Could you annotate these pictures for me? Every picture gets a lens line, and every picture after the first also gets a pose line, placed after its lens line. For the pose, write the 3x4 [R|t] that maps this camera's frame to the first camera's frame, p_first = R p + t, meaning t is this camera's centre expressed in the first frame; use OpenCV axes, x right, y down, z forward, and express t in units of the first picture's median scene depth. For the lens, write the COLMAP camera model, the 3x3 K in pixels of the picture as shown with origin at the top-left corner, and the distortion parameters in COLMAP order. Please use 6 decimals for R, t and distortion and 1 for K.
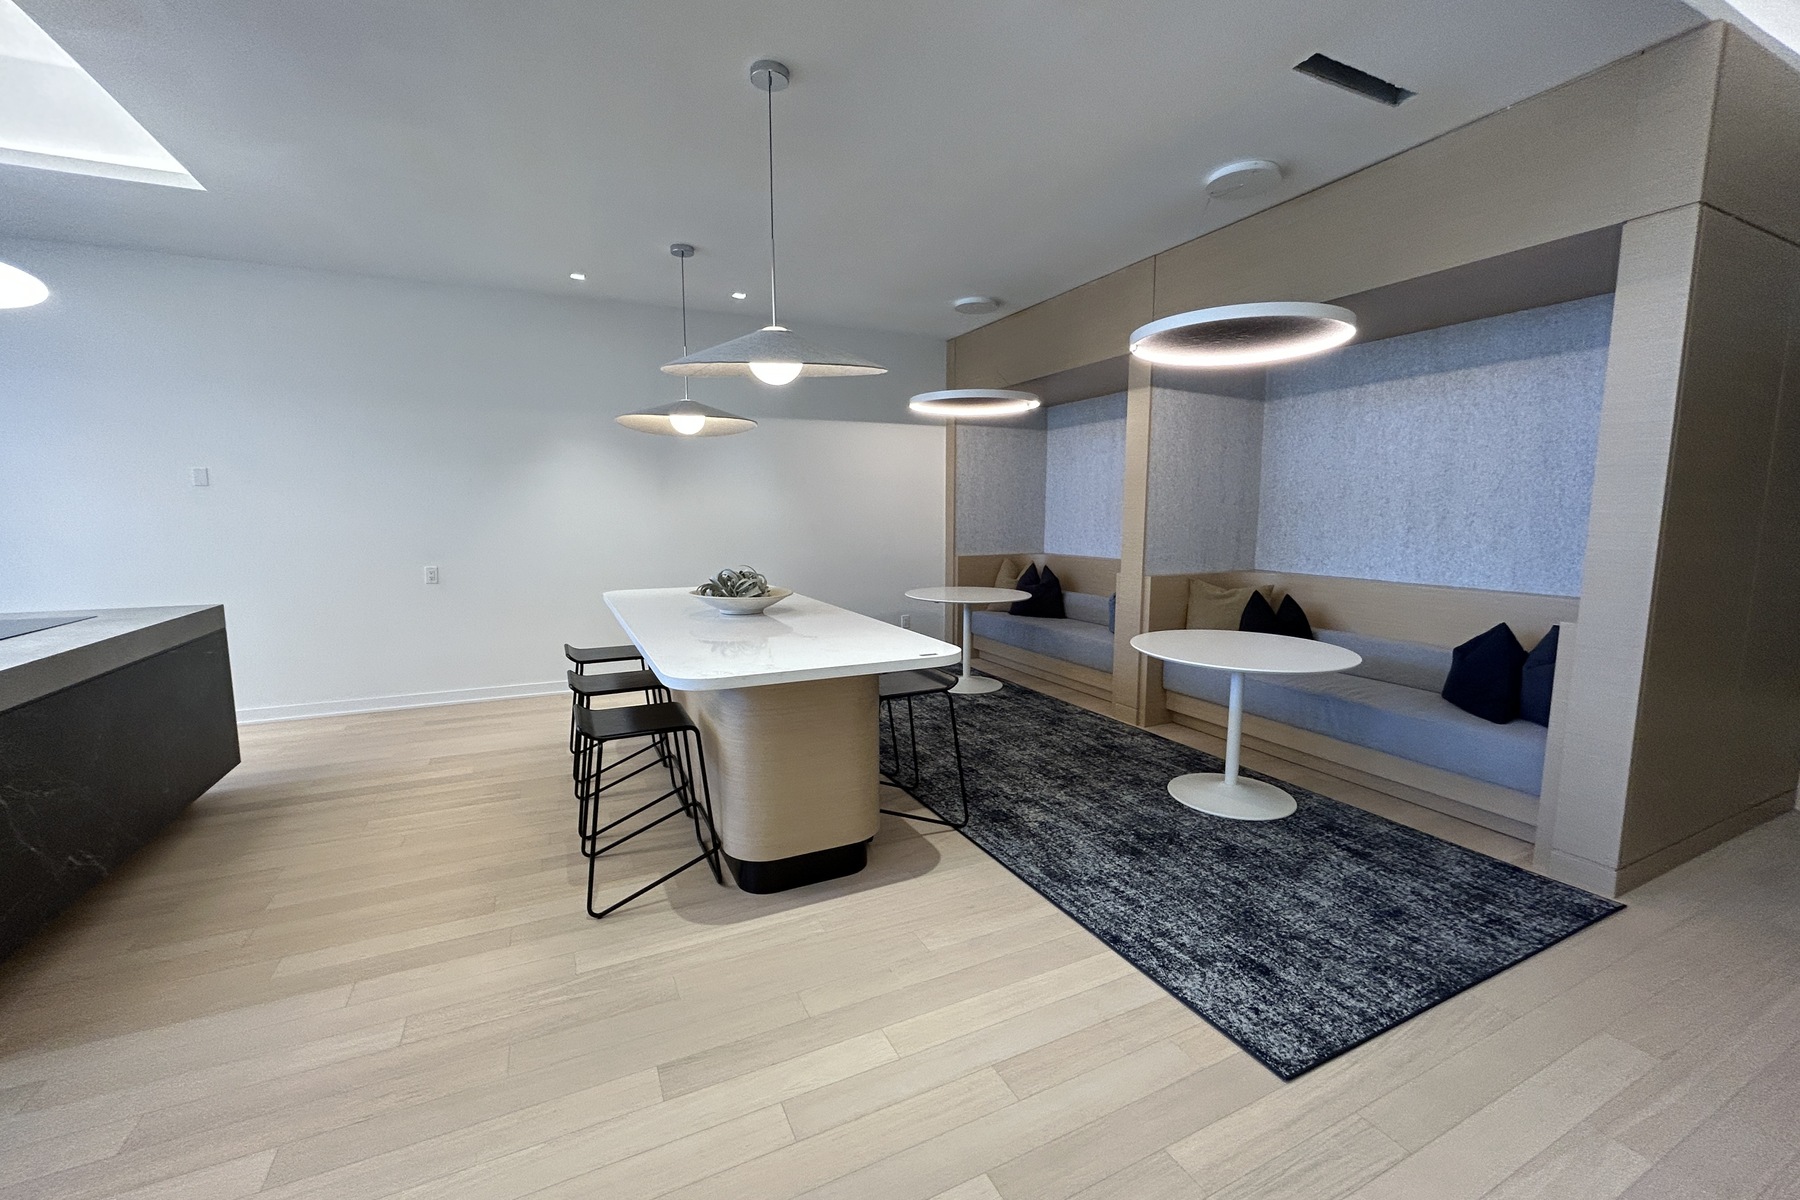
lens RADIAL K [[720.9, 0, 910.0], [0, 720.9, 599.0], [0, 0, 1]] dist [0.000522, -0.000042]
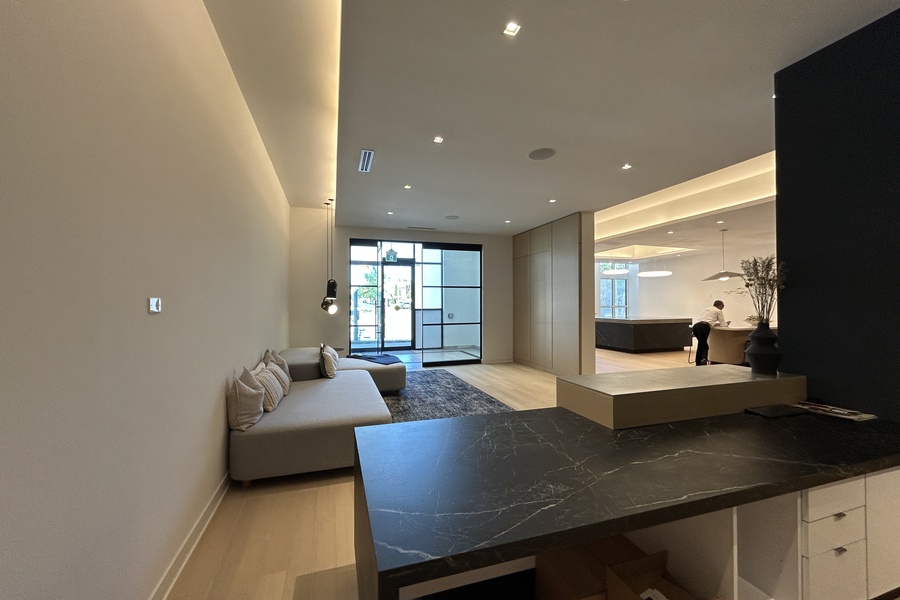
lens RADIAL K [[360.5, 0, 451.8], [0, 360.5, 302.3], [0, 0, 1]] dist [0.000522, -0.000042]
pose [[-0.991898, -0.006634, 0.126867, -0.070654], [0.006730, 0.994490, 0.104615, -0.308863], [-0.126862, 0.104621, -0.986388, 2.633601]]
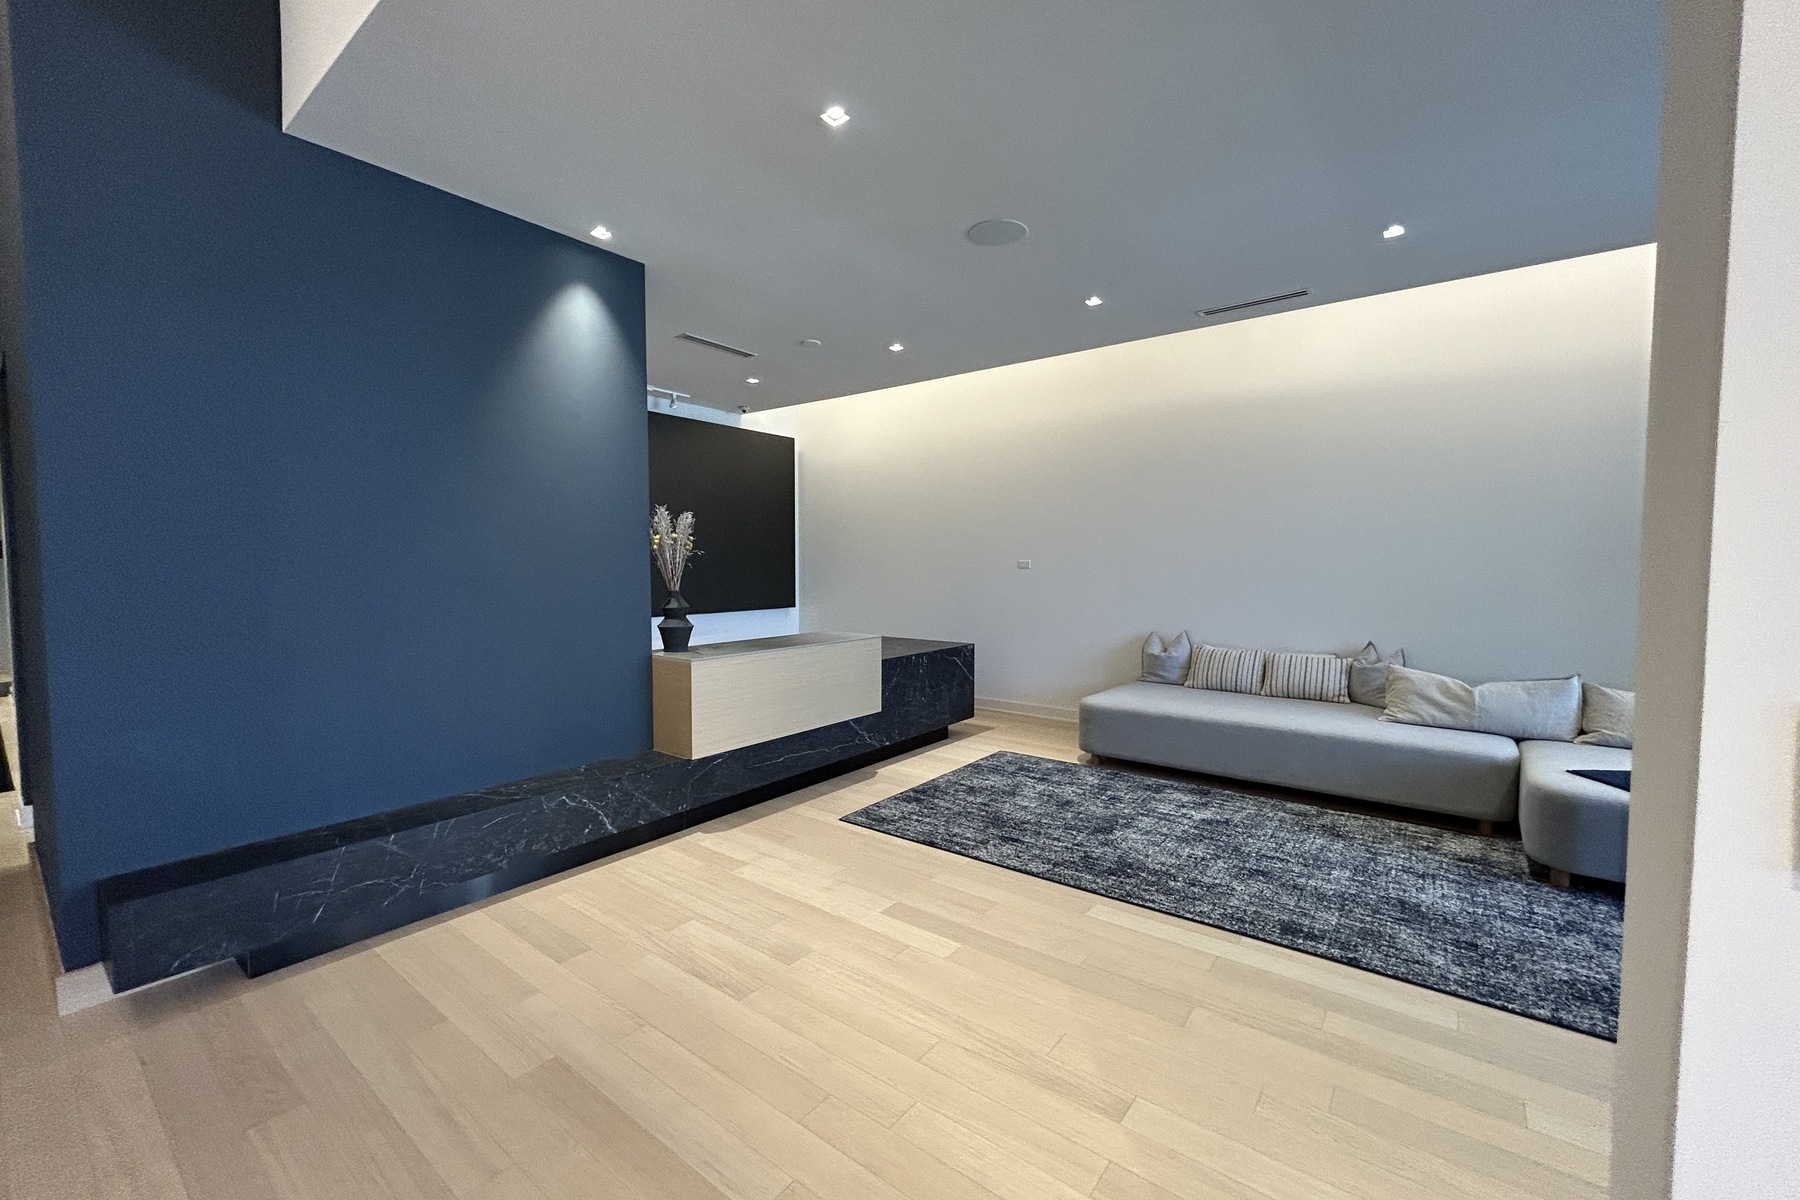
lens RADIAL K [[720.9, 0, 903.1], [0, 720.9, 600.9], [0, 0, 1]] dist [0.000522, -0.000042]
pose [[0.897955, -0.035581, 0.438647, -0.782163], [0.060758, 0.997205, -0.043490, -0.110185], [-0.435874, 0.065703, 0.897606, 0.649509]]
